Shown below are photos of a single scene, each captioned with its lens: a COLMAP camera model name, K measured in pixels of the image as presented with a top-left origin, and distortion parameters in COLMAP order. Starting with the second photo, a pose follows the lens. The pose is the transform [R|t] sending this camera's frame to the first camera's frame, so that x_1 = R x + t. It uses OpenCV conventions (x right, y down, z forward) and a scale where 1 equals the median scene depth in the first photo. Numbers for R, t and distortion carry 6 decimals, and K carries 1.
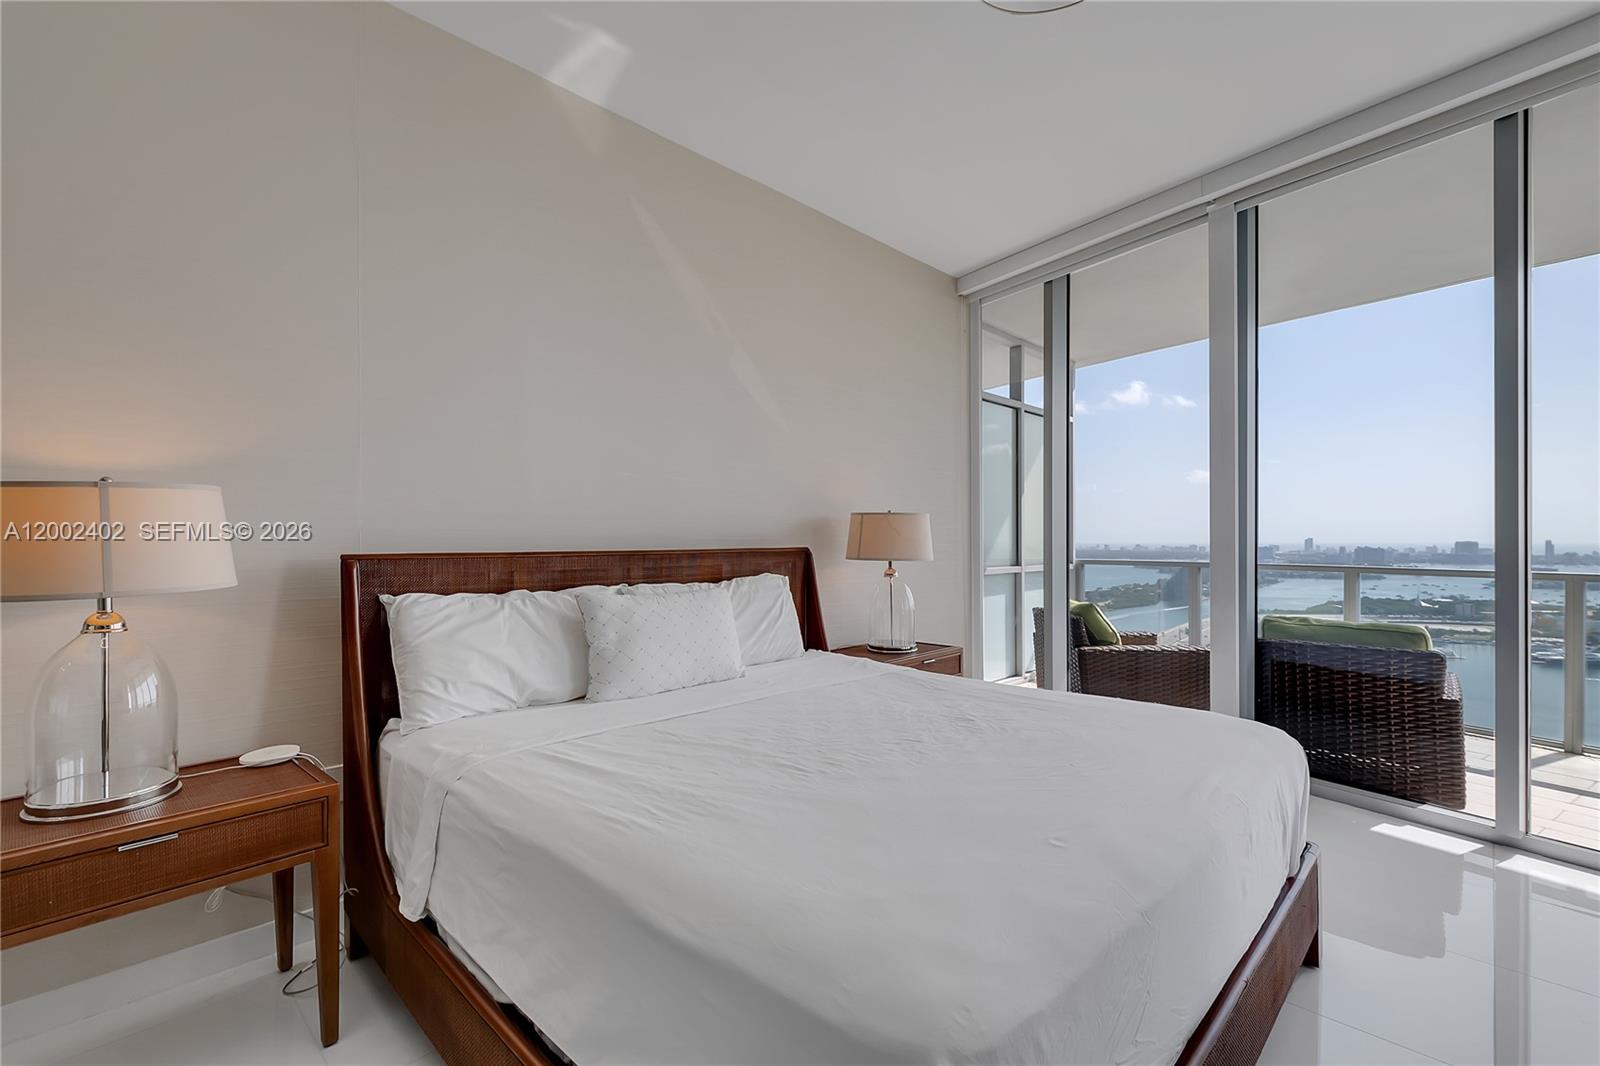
lens RADIAL K [[711.0, 0, 800.0], [0, 711.0, 533.0], [0, 0, 1]] dist [0.019897, -0.014324]
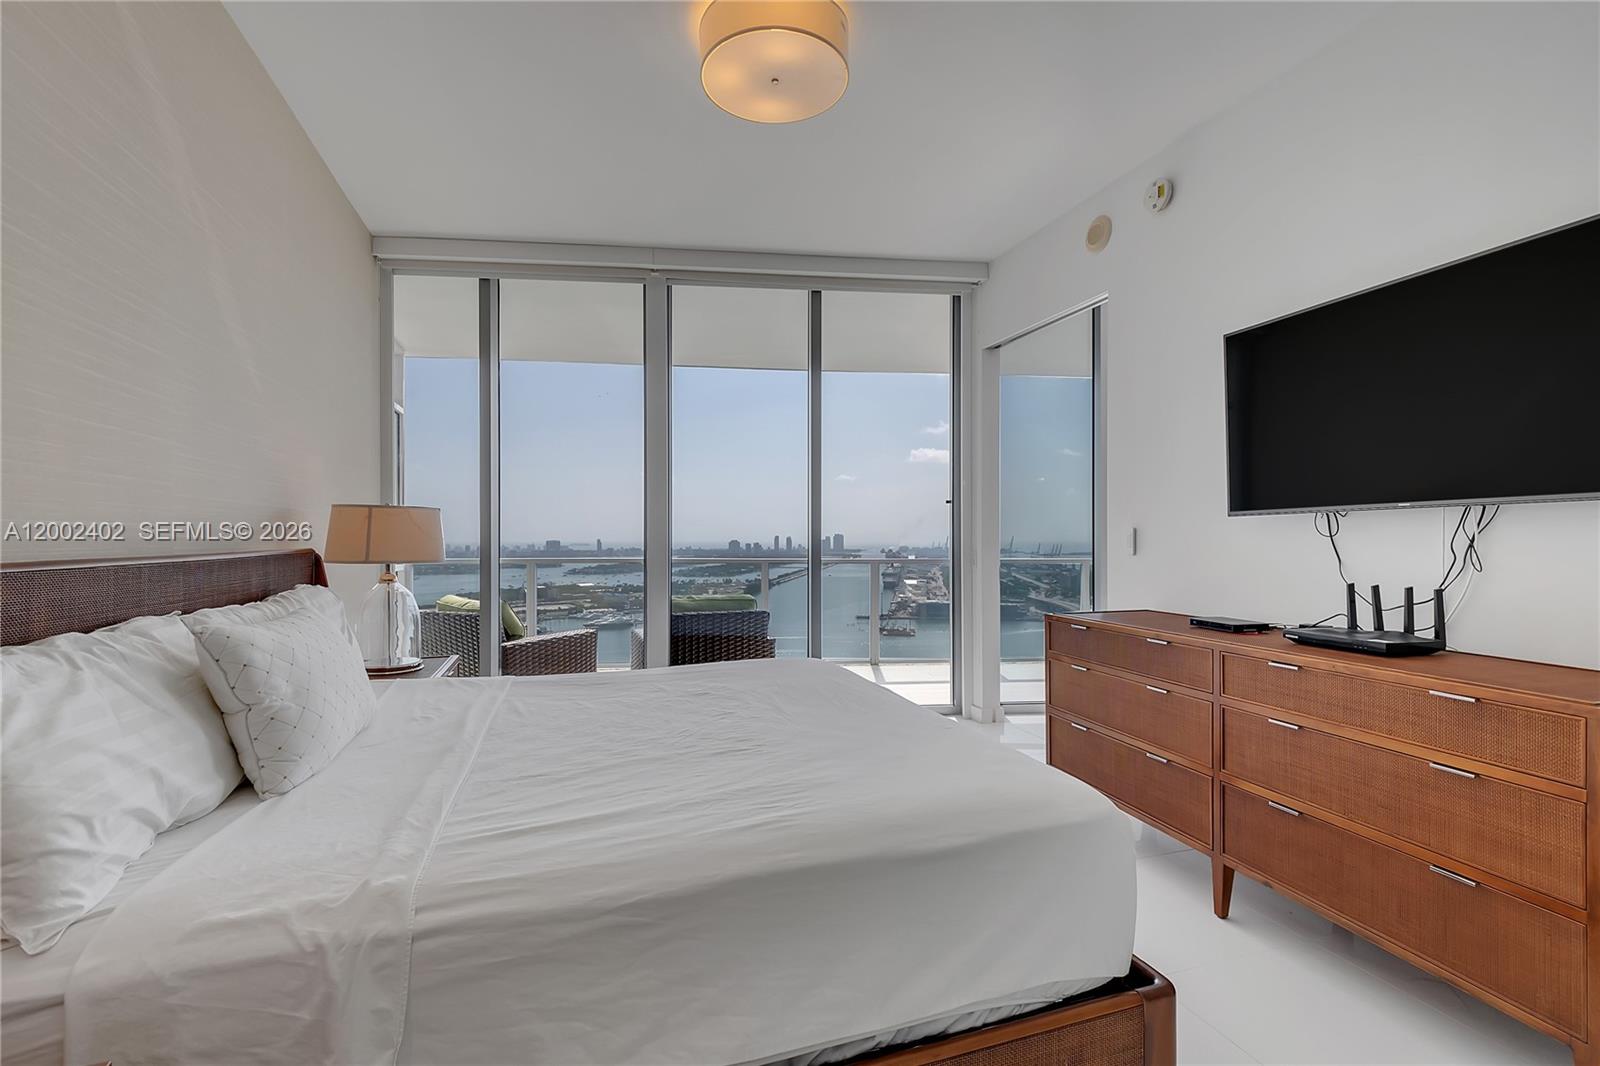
lens RADIAL K [[711.0, 0, 800.0], [0, 711.0, 533.0], [0, 0, 1]] dist [0.019897, -0.014324]
pose [[0.462106, 0.007290, 0.886795, -0.686162], [-0.007696, 0.999962, -0.004211, 0.004249], [-0.886791, -0.004879, 0.462145, 0.313616]]
